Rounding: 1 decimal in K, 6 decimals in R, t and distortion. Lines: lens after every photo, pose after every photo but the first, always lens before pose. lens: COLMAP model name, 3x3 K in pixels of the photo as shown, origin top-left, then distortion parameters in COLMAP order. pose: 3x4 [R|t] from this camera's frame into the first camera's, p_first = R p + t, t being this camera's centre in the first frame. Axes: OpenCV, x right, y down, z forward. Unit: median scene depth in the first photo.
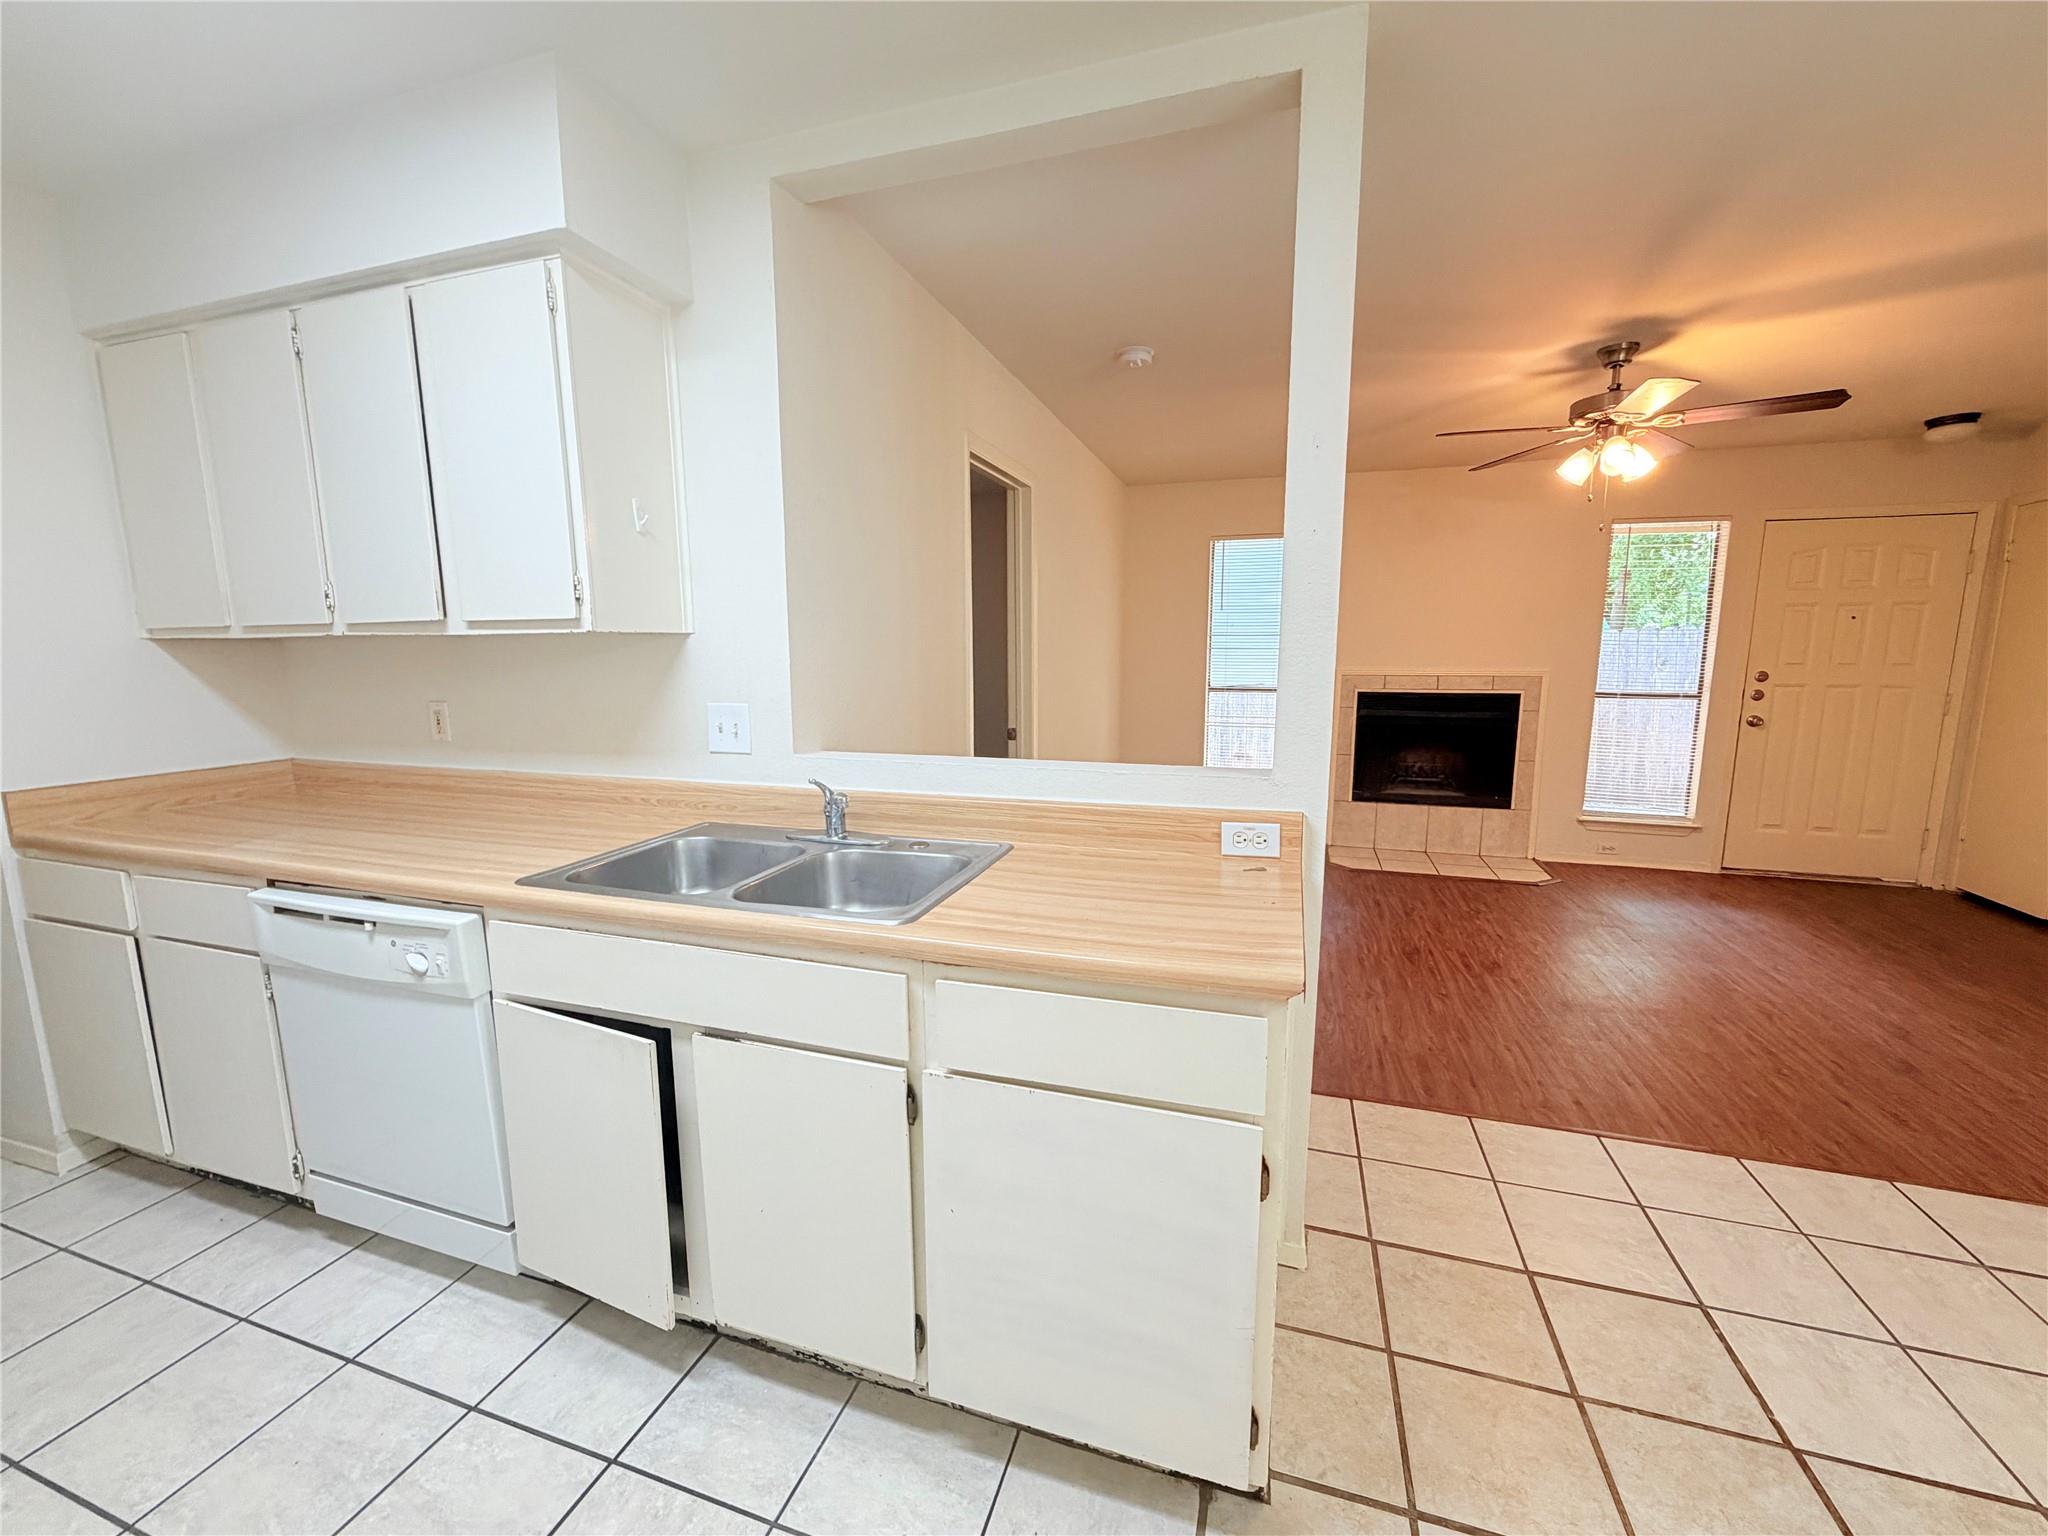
lens RADIAL K [[817.5, 0, 1022.3], [0, 817.5, 768.2], [0, 0, 1]] dist [0.000420, -0.000251]
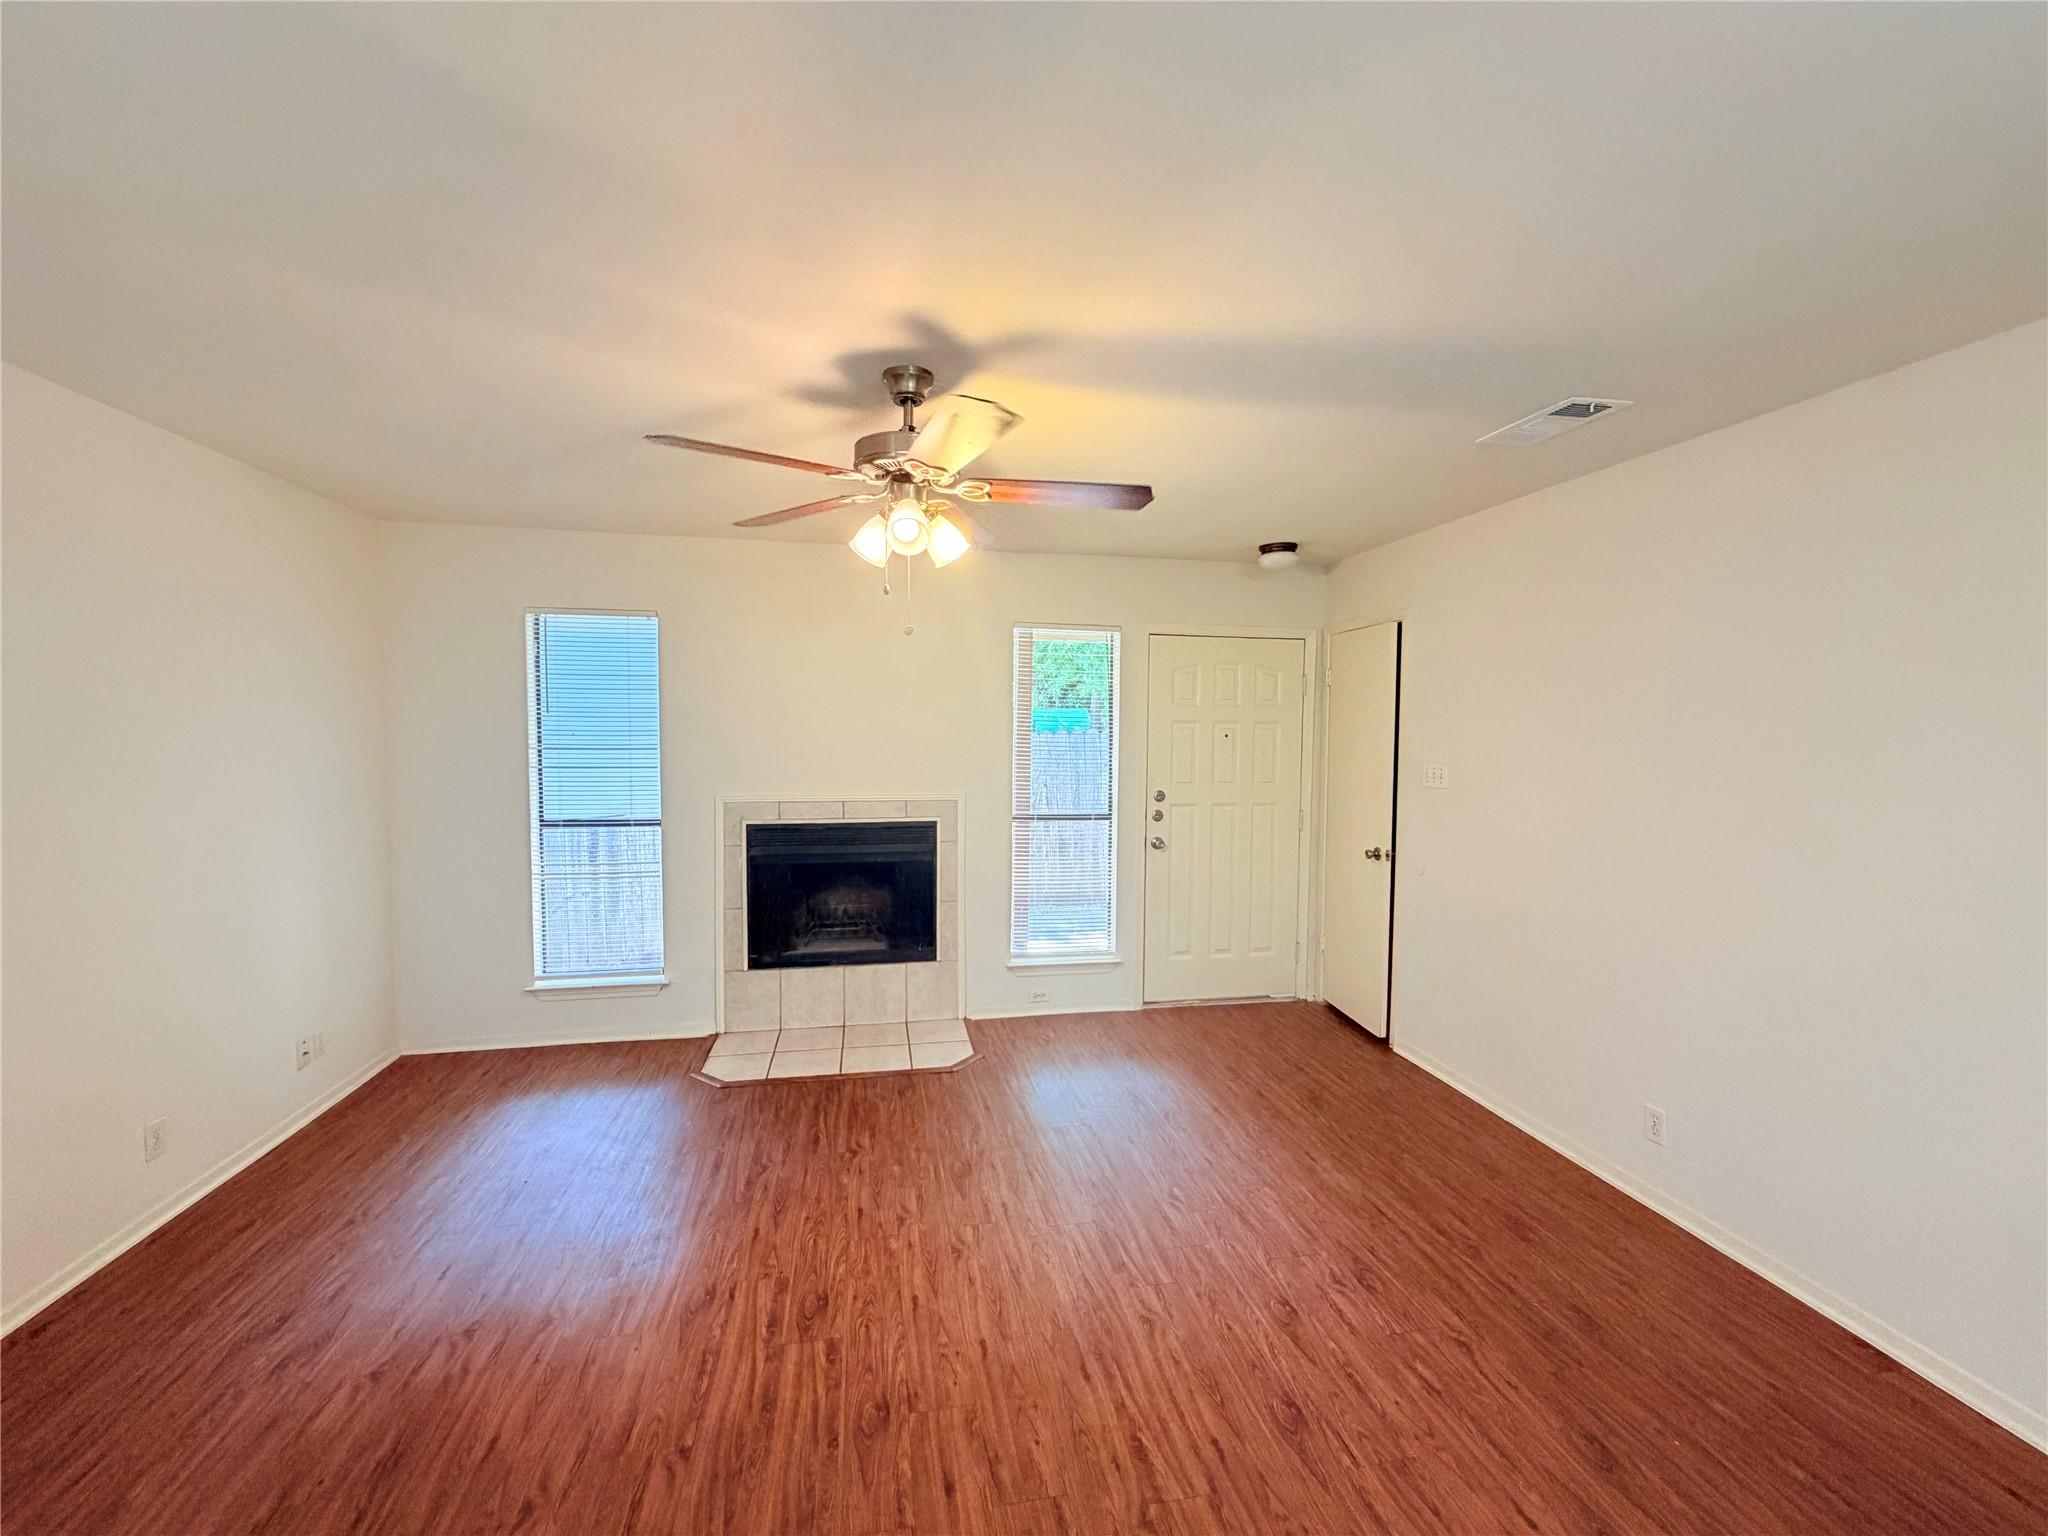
lens RADIAL K [[817.5, 0, 1020.5], [0, 817.5, 768.8], [0, 0, 1]] dist [0.000420, -0.000251]
pose [[0.875014, -0.018111, 0.483758, 0.318023], [0.062386, 0.995186, -0.075584, -0.084514], [-0.480060, 0.096316, 0.871932, 0.259392]]
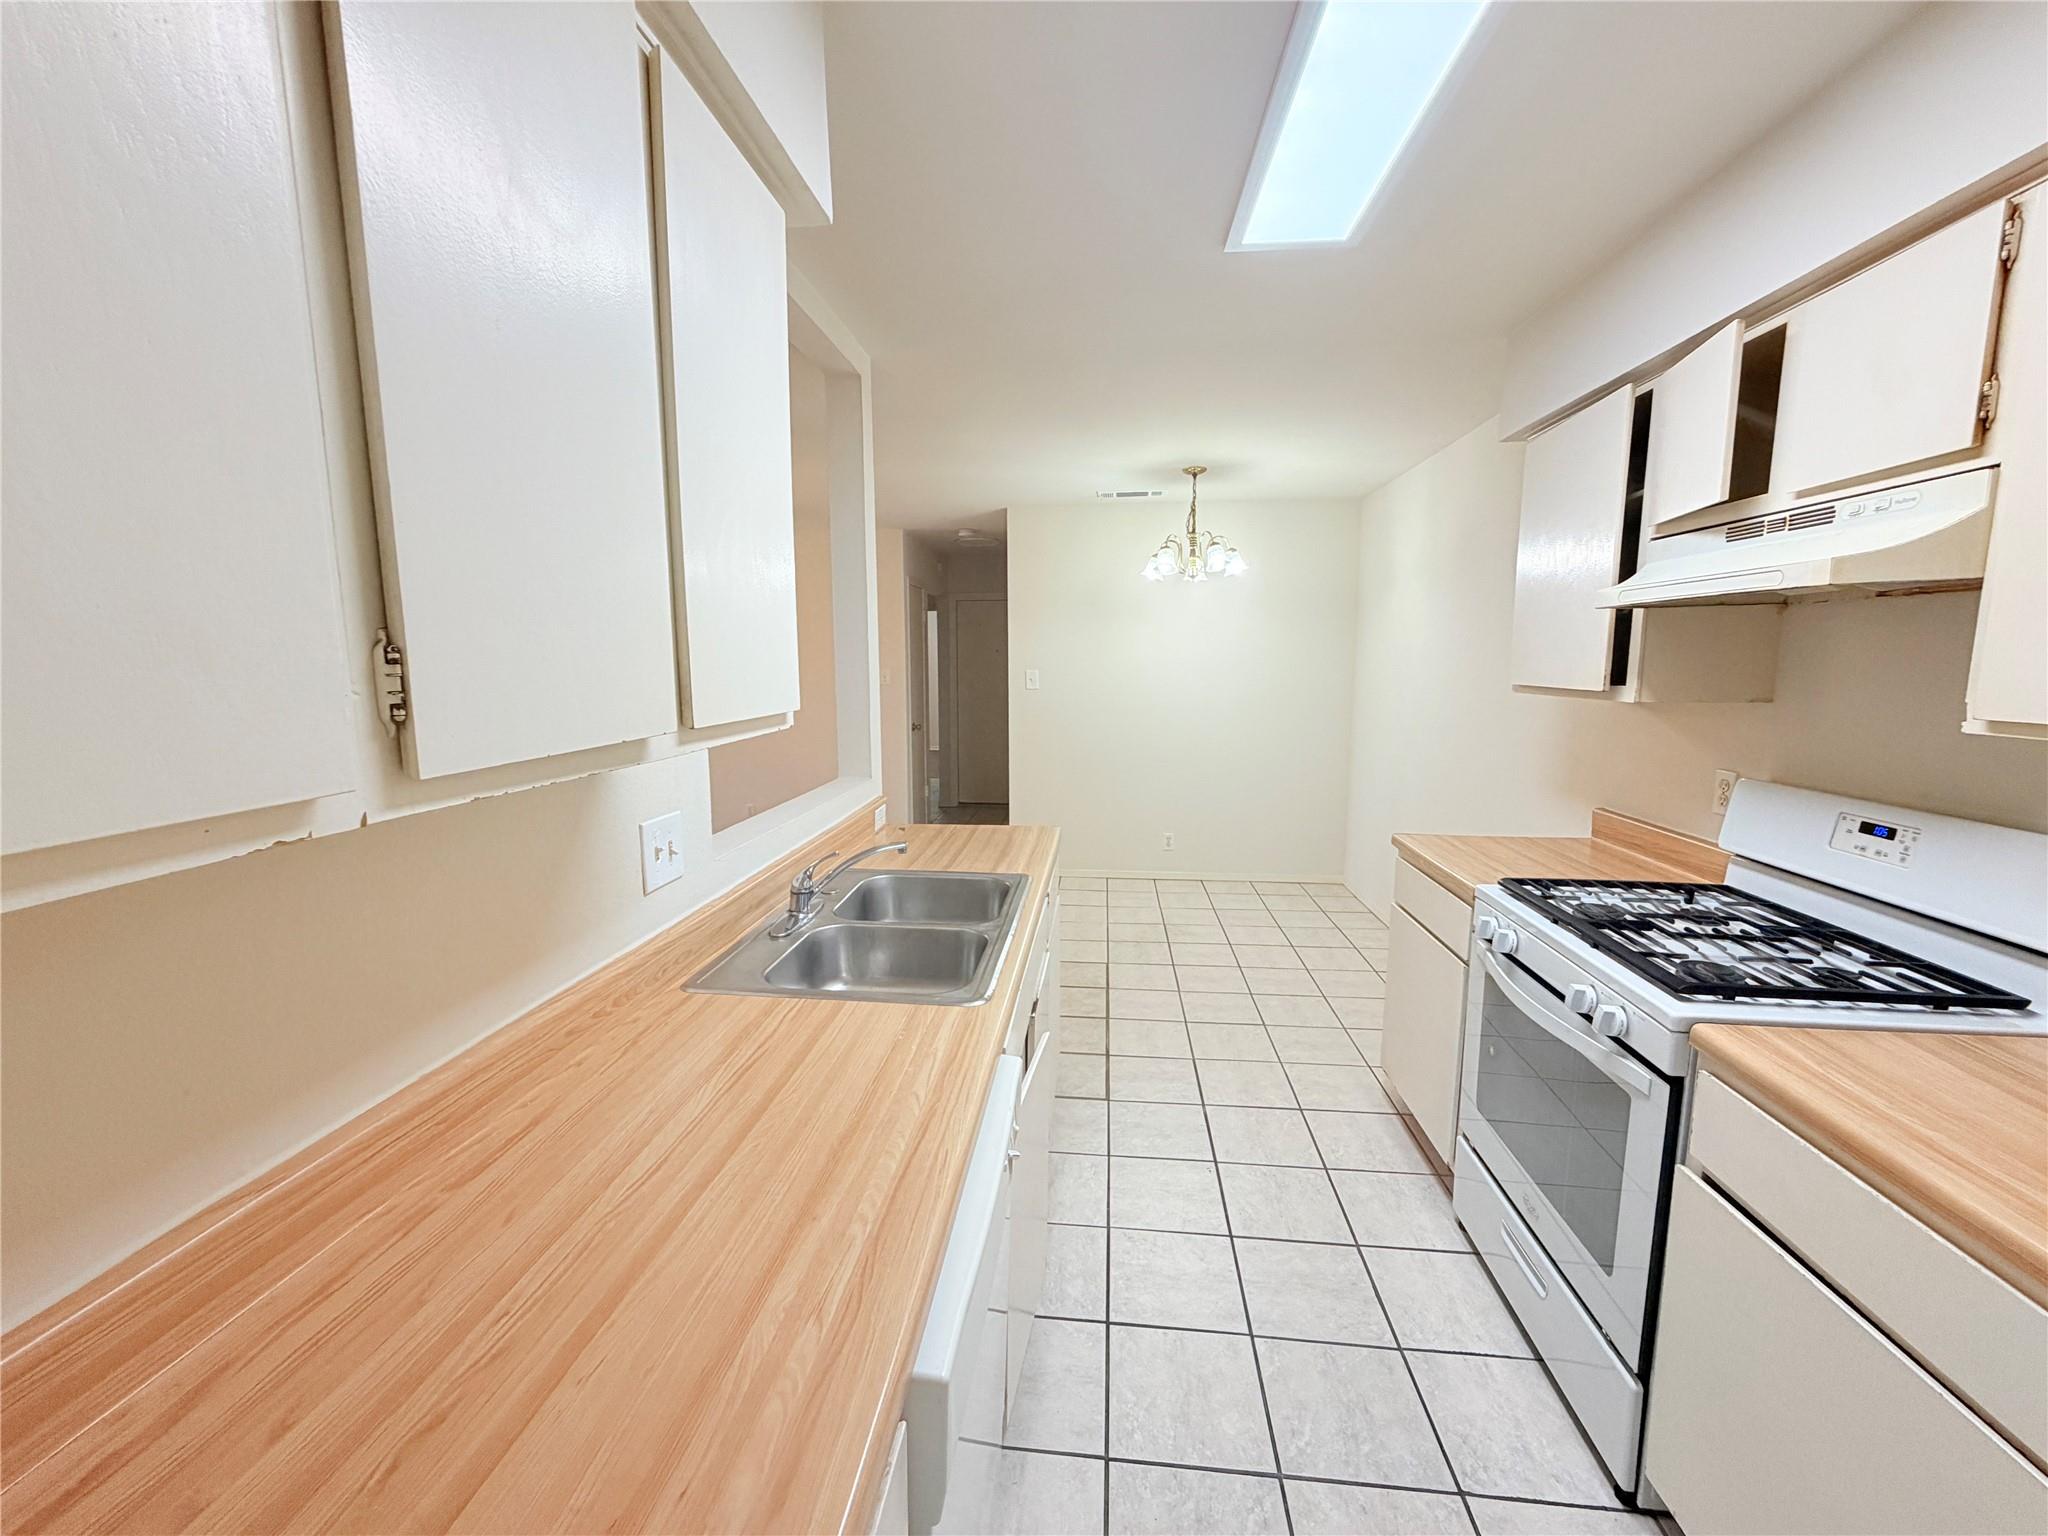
lens RADIAL K [[817.5, 0, 1021.7], [0, 817.5, 767.9], [0, 0, 1]] dist [0.000420, -0.000251]
pose [[-0.207536, -0.128779, 0.969714, -0.495377], [0.143983, 0.976479, 0.160493, -0.084574], [-0.967573, 0.172930, -0.184112, 0.365643]]
